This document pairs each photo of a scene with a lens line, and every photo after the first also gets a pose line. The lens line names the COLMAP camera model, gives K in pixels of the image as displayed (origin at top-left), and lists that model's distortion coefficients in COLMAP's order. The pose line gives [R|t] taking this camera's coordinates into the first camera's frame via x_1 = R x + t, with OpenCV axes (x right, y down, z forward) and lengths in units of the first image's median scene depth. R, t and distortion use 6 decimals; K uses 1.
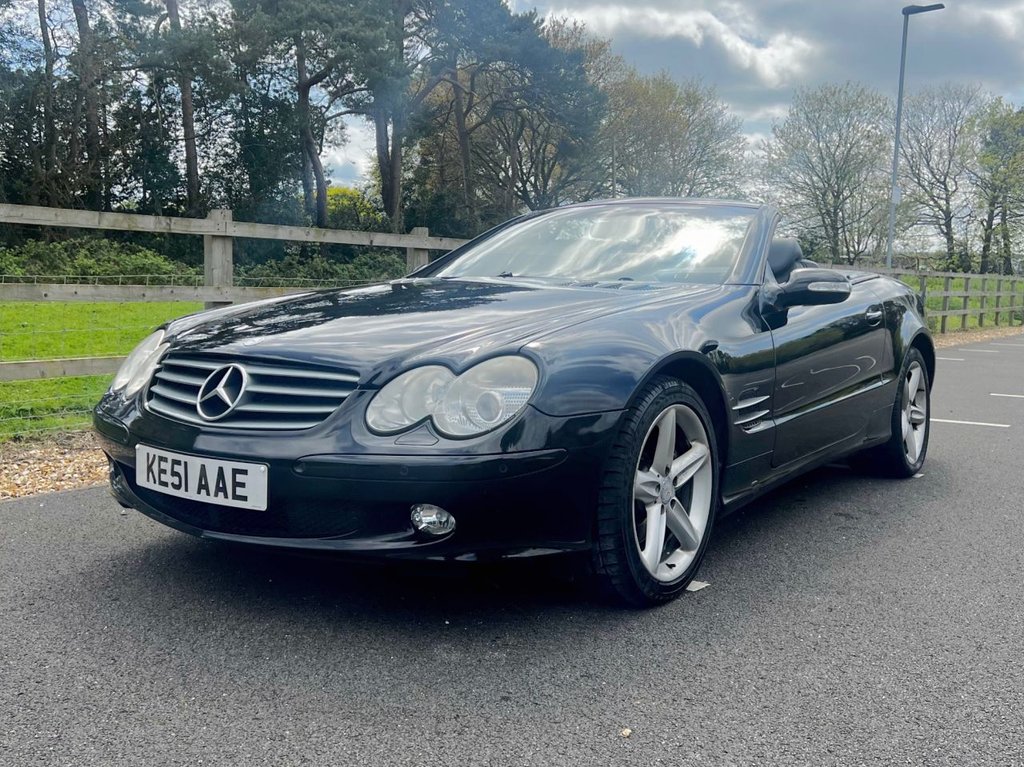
lens RADIAL K [[1056.3, 0, 526.2], [0, 1056.3, 402.7], [0, 0, 1]] dist [0.091795, -0.182597]
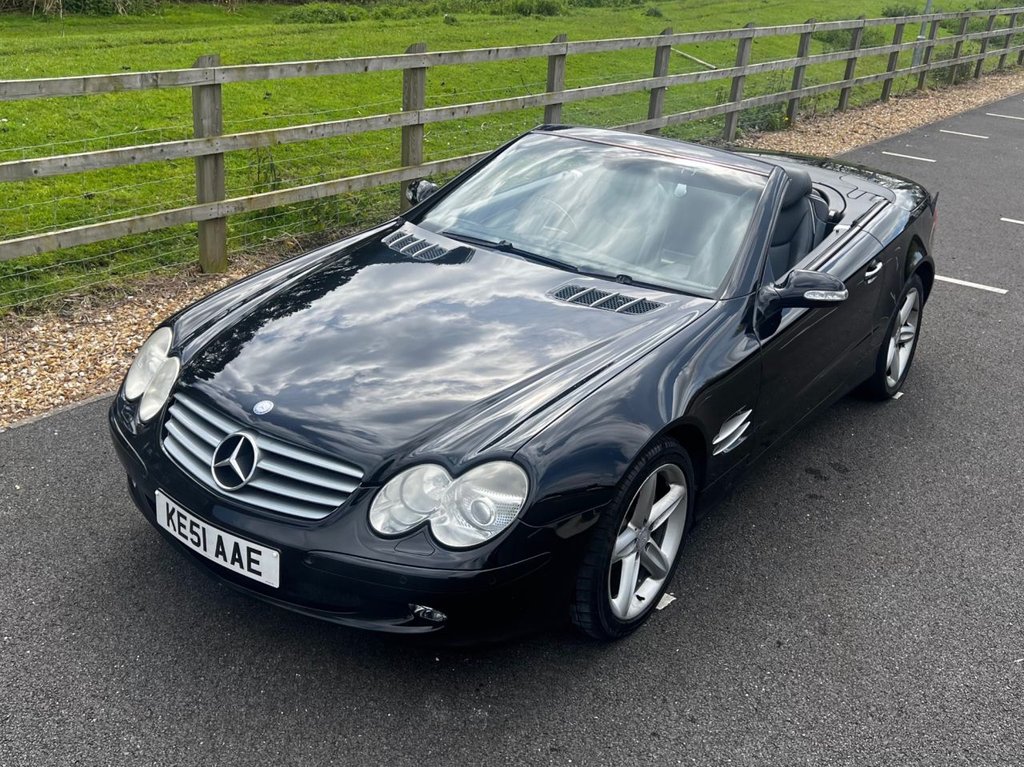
lens RADIAL K [[1088.1, 0, 513.1], [0, 1088.1, 401.8], [0, 0, 1]] dist [0.096805, -0.219336]
pose [[0.998717, 0.050502, 0.003826, -0.012334], [-0.049429, 0.955457, 0.290963, -0.406106], [0.011039, -0.290779, 0.956727, -0.037840]]
